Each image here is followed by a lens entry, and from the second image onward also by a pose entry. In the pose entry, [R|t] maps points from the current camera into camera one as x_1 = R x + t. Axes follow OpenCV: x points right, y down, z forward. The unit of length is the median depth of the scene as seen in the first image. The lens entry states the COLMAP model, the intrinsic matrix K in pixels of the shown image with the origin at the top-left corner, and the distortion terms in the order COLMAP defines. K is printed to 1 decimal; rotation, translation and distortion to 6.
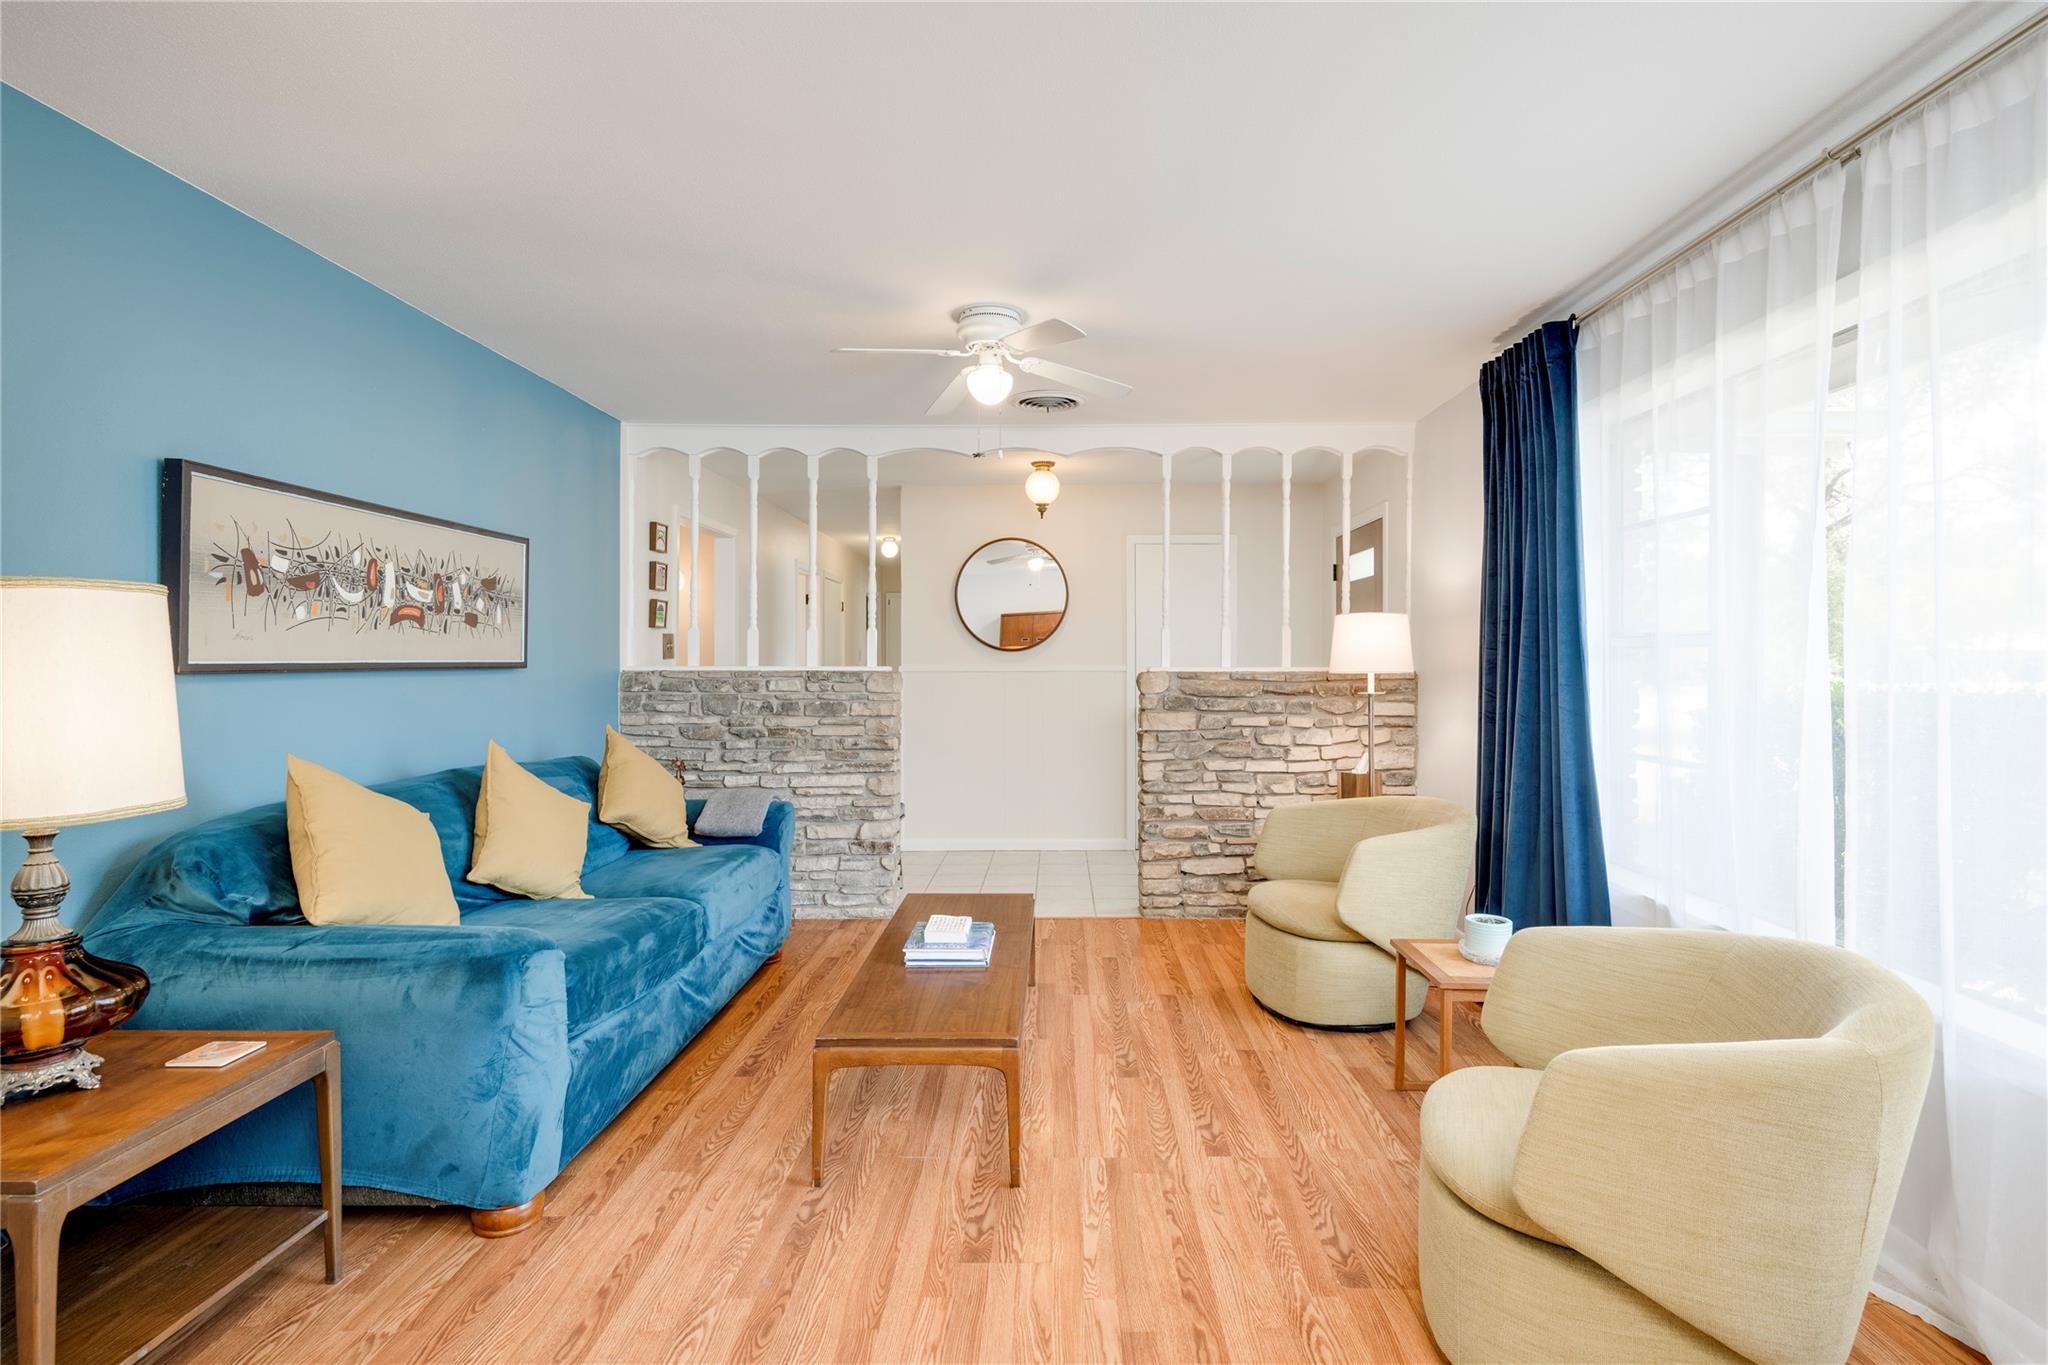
lens RADIAL K [[1001.2, 0, 1056.9], [0, 1001.2, 667.1], [0, 0, 1]] dist [0.003567, -0.000417]
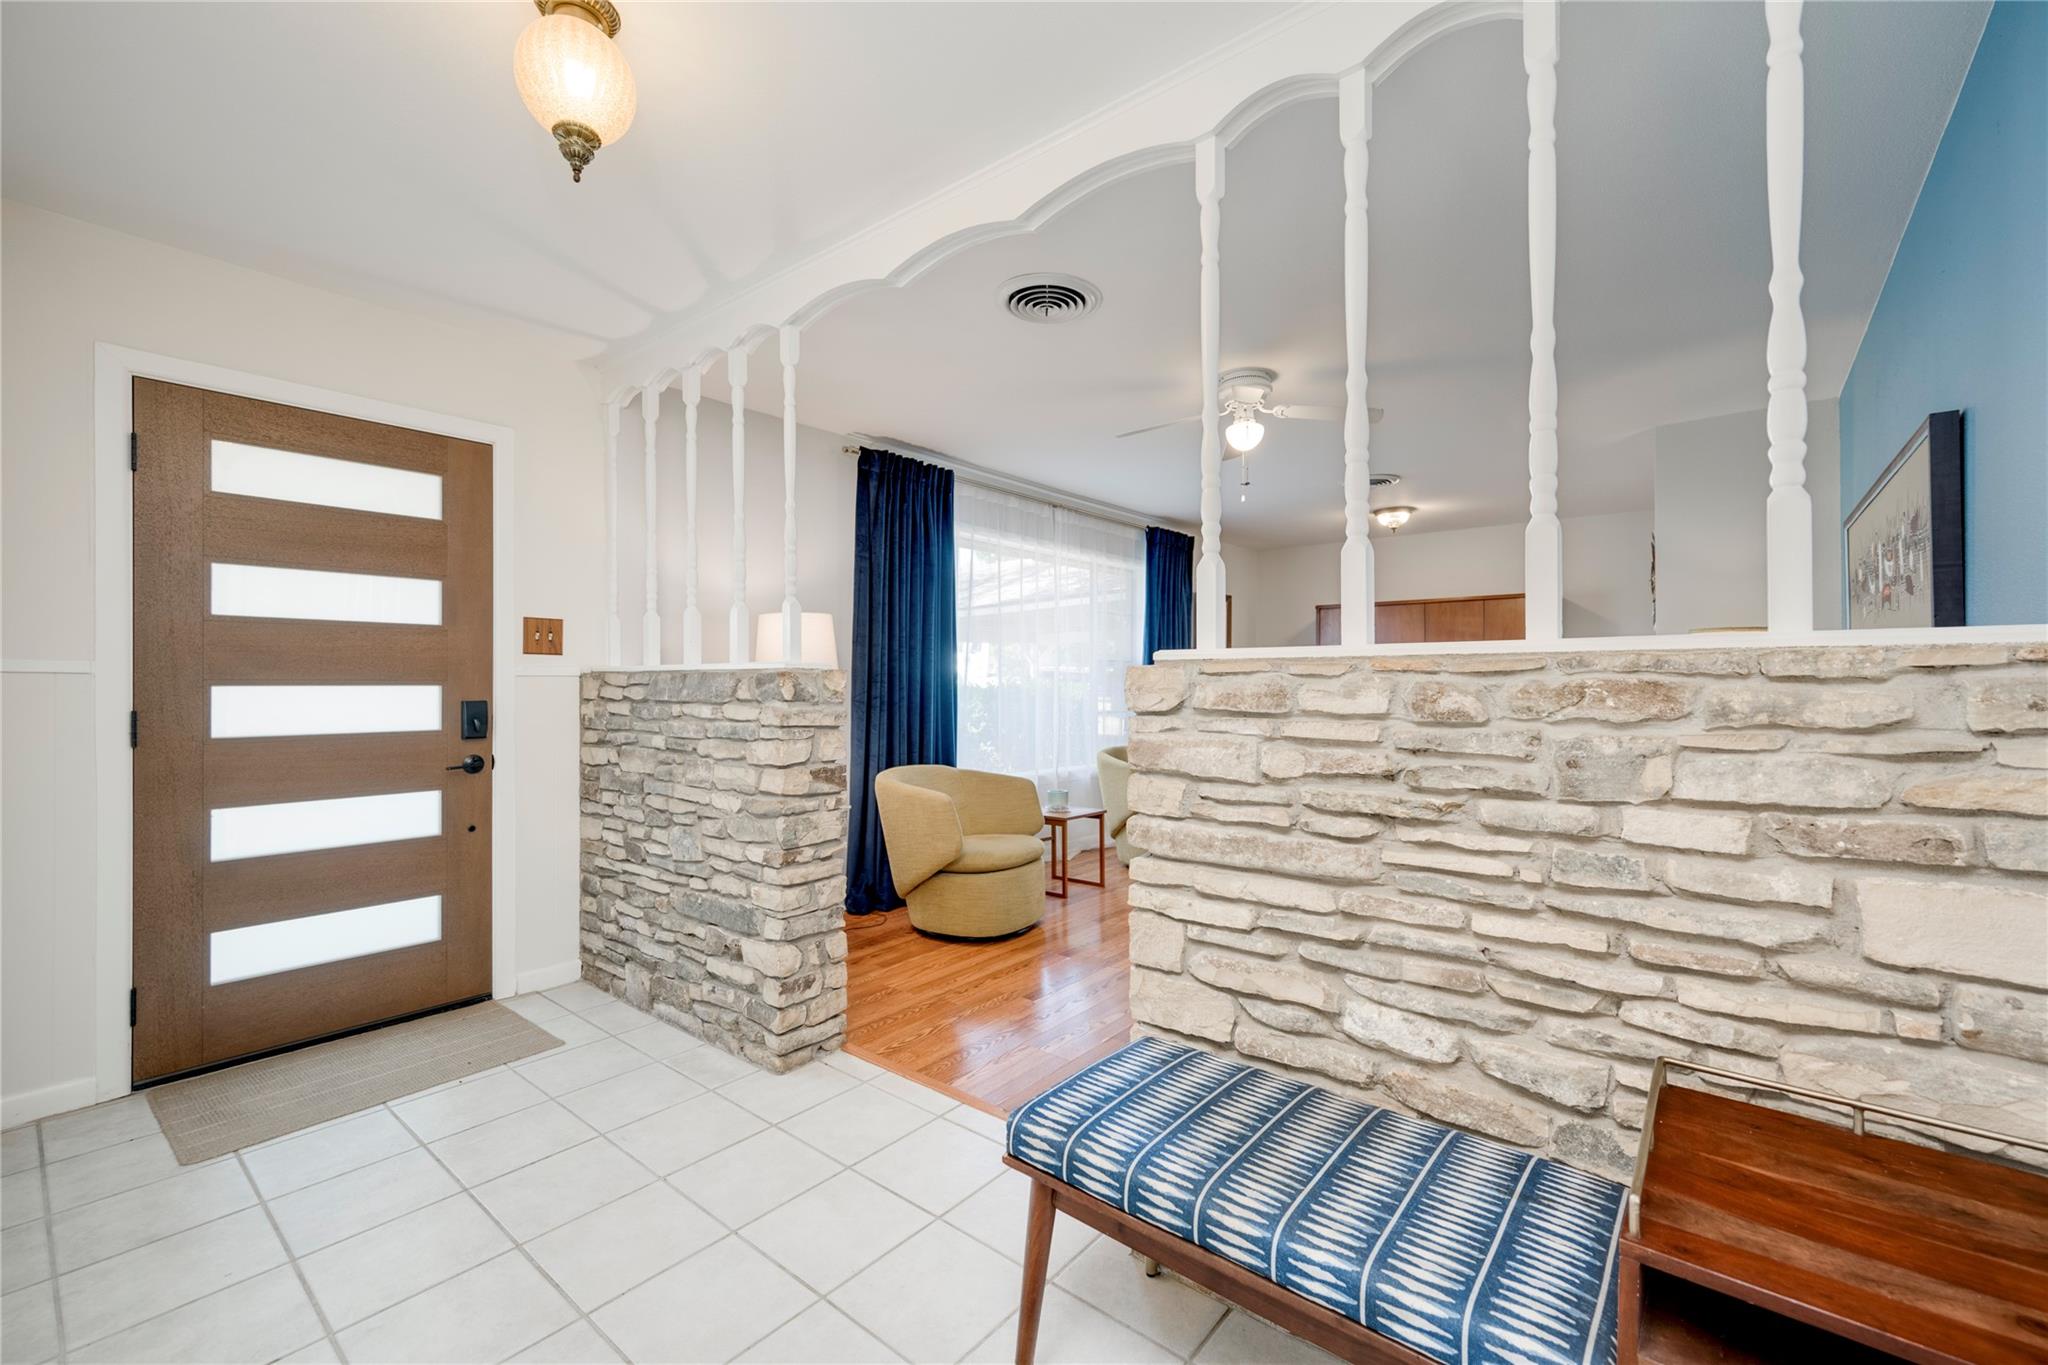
lens RADIAL K [[834.1, 0, 1024.9], [0, 834.1, 678.5], [0, 0, 1]] dist [-0.001714, 0.000455]
pose [[-0.771396, 0.000773, 0.636355, -0.533037], [0.003331, 0.999990, 0.002822, 0.014949], [-0.636347, 0.004296, -0.771391, 2.042859]]
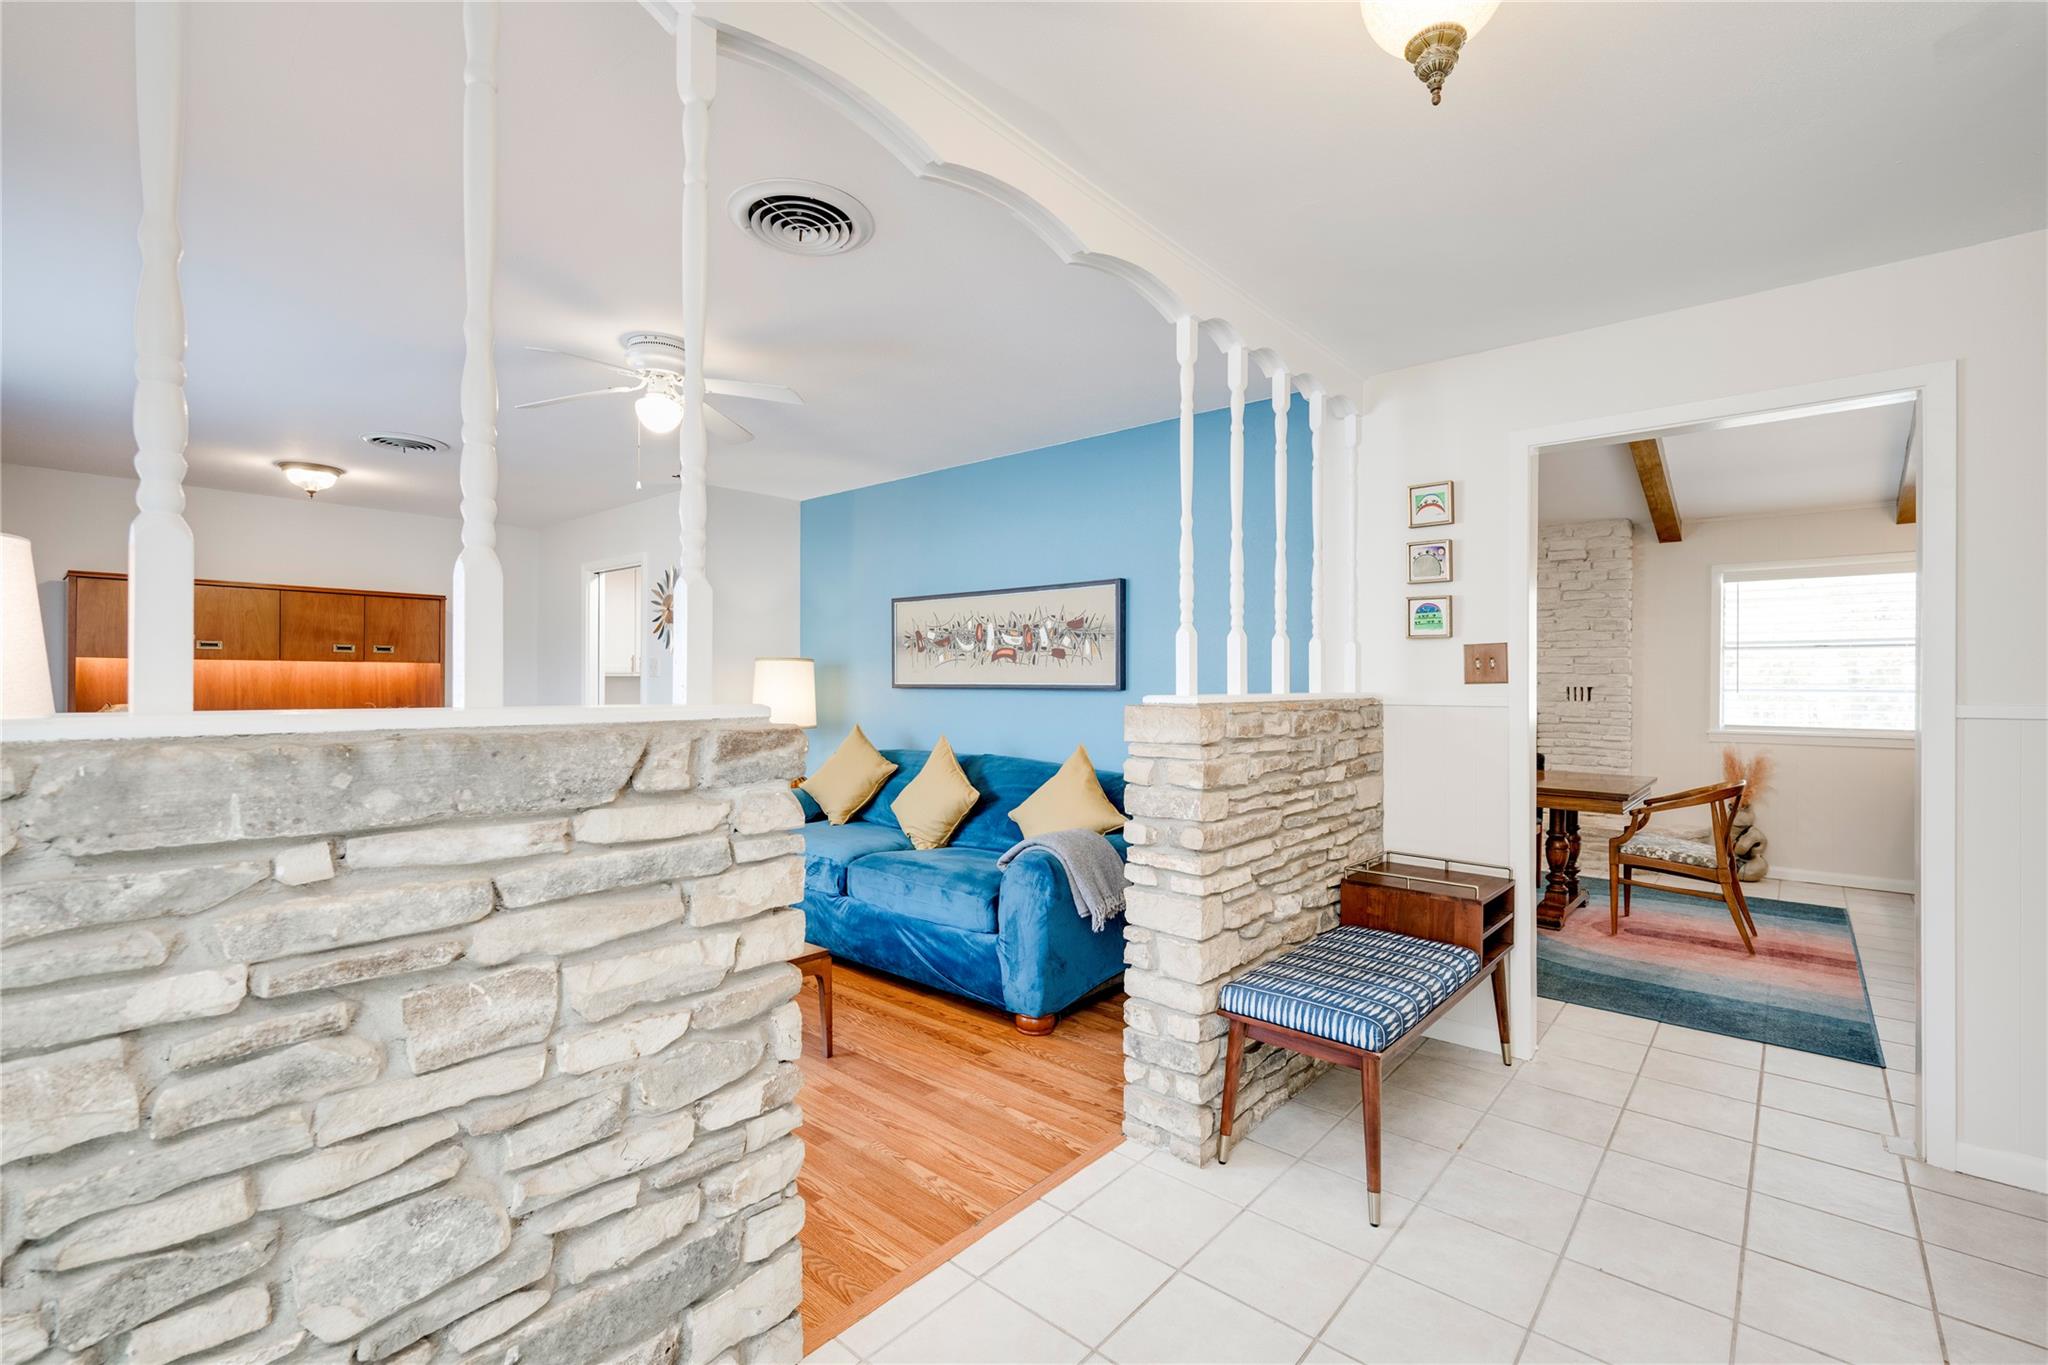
lens RADIAL K [[897.8, 0, 1022.4], [0, 897.8, 678.8], [0, 0, 1]] dist [0.000723, -0.000053]
pose [[-0.662884, -0.007336, -0.748686, 0.390755], [-0.010676, 0.999943, -0.000346, -0.013475], [0.748646, 0.007764, -0.662924, 1.963882]]
